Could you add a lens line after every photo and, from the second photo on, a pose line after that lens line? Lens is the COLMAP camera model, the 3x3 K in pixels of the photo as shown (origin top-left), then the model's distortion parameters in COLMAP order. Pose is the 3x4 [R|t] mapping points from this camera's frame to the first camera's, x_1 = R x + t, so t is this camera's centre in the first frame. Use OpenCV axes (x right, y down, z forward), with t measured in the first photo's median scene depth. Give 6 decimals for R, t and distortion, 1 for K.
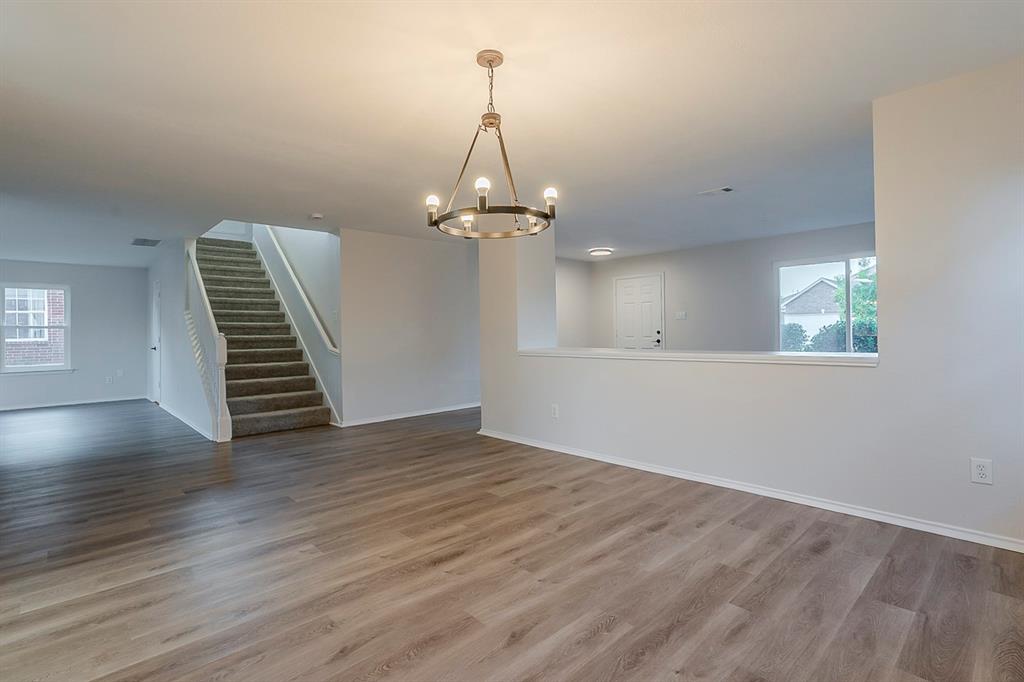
lens RADIAL K [[475.0, 0, 511.3], [0, 475.0, 327.3], [0, 0, 1]] dist [-0.001939, 0.000466]
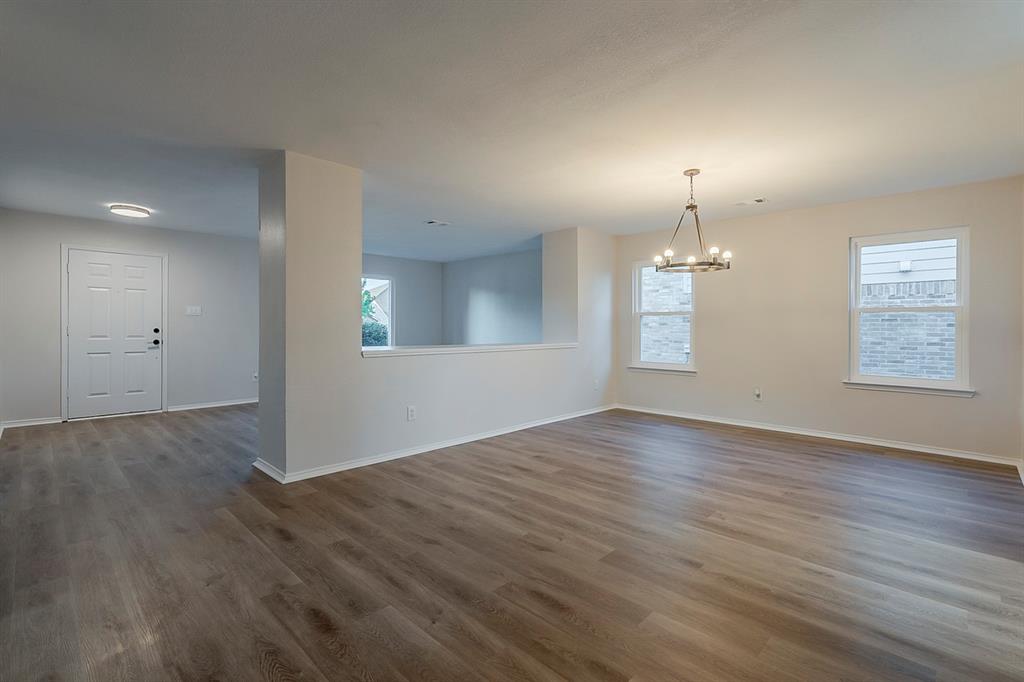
lens RADIAL K [[475.0, 0, 511.3], [0, 475.0, 327.3], [0, 0, 1]] dist [-0.001939, 0.000466]
pose [[-0.041238, 0.016075, 0.999020, -1.145937], [-0.009417, 0.999820, -0.016476, 0.031497], [-0.999105, -0.010087, -0.041079, 1.146618]]
